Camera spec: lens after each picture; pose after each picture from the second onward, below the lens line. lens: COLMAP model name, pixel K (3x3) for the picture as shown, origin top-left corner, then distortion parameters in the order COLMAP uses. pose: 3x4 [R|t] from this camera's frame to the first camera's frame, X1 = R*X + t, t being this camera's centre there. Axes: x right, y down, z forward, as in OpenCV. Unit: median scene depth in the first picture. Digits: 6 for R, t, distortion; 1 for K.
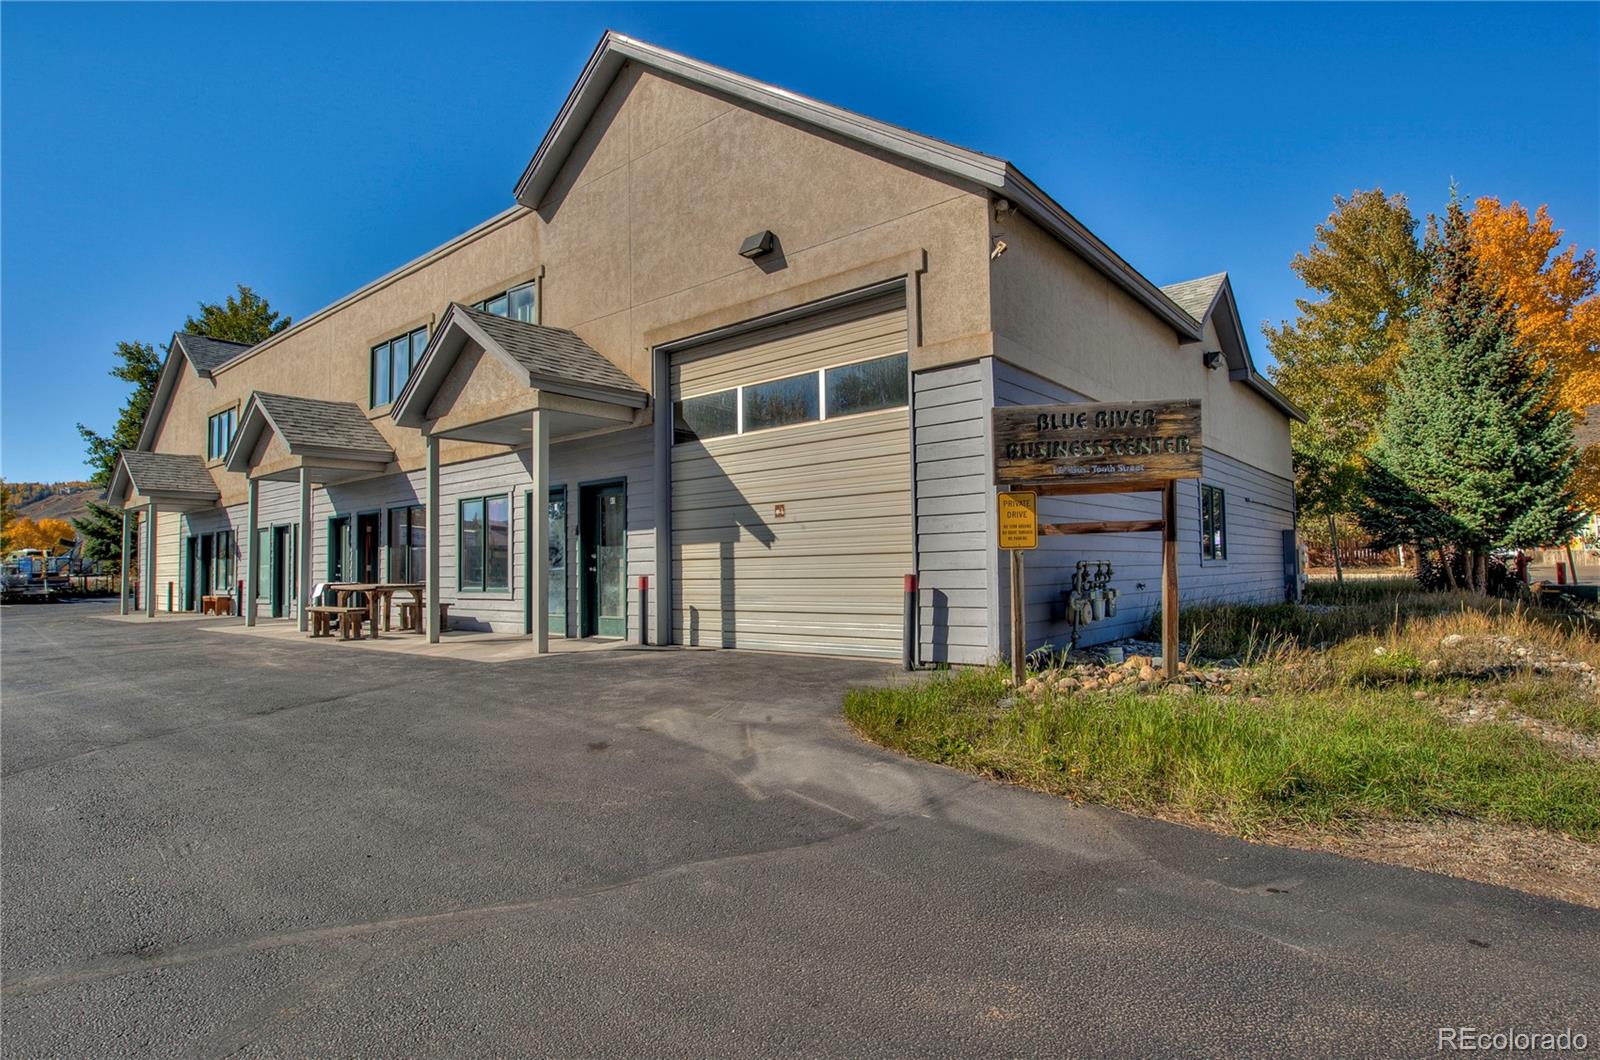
lens RADIAL K [[808.5, 0, 804.5], [0, 808.5, 533.0], [0, 0, 1]] dist [-0.006322, -0.001088]
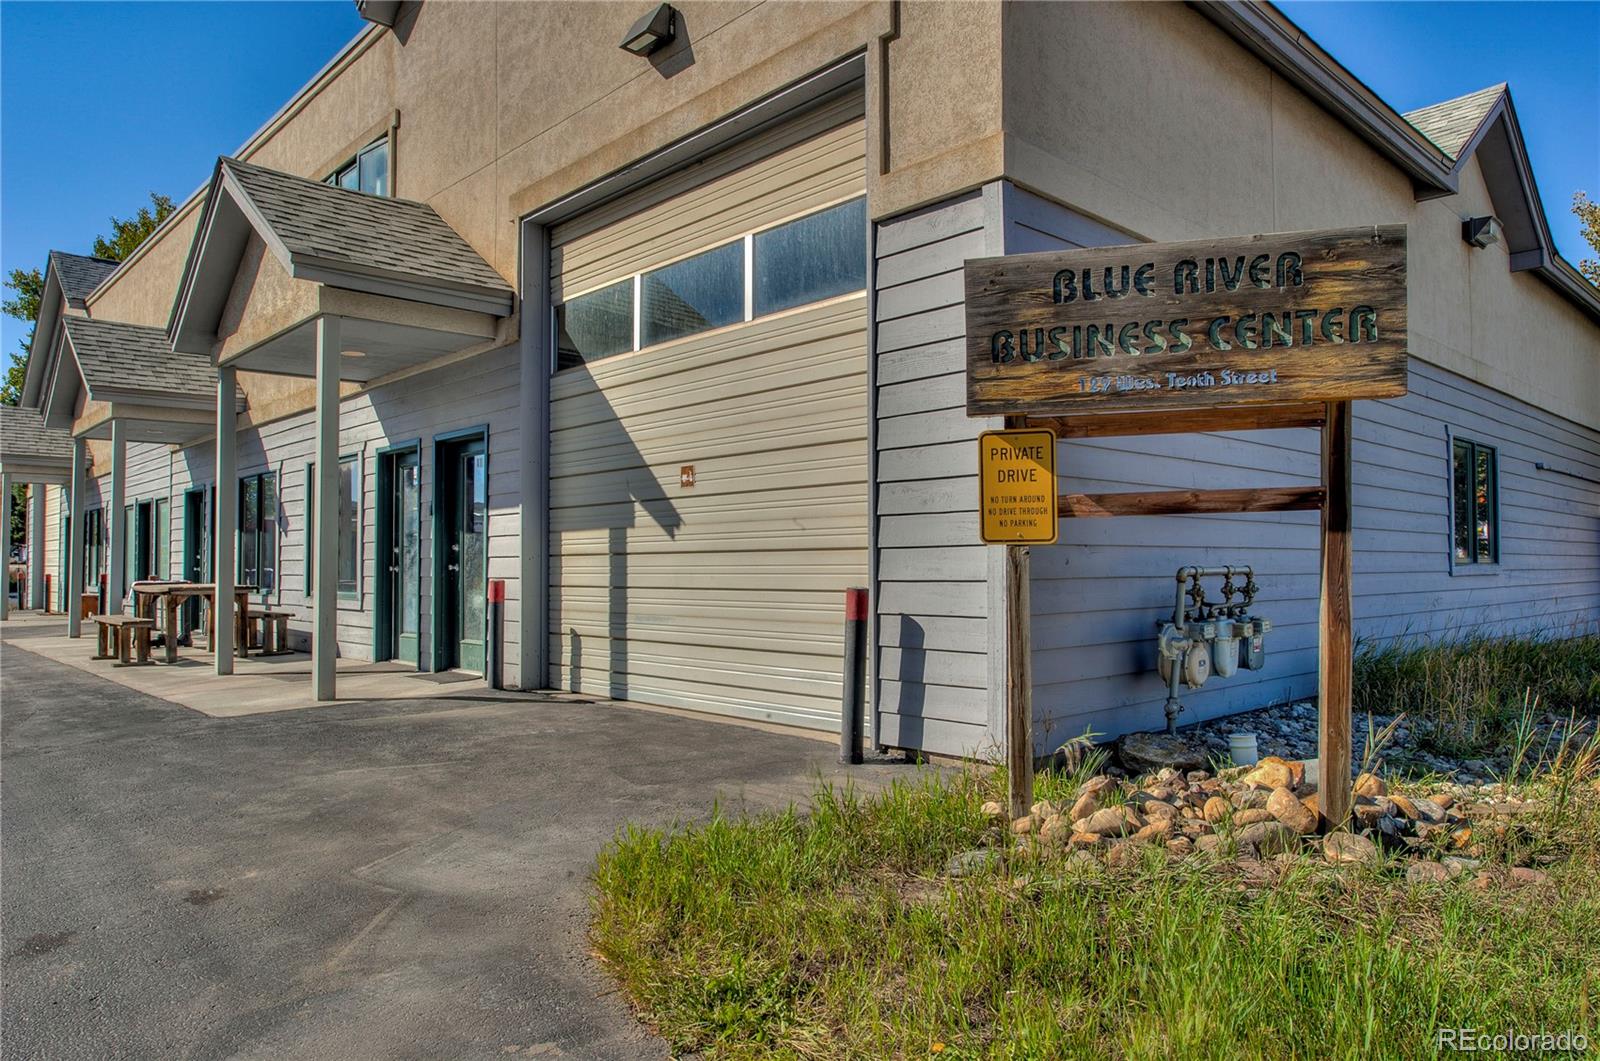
lens RADIAL K [[1050.1, 0, 792.9], [0, 1050.1, 535.4], [0, 0, 1]] dist [0.000212, 0.002492]
pose [[0.992563, 0.008666, -0.121425, 0.136166], [-0.006626, 0.999830, 0.017191, 0.002536], [0.121554, -0.016258, 0.992452, 0.223904]]
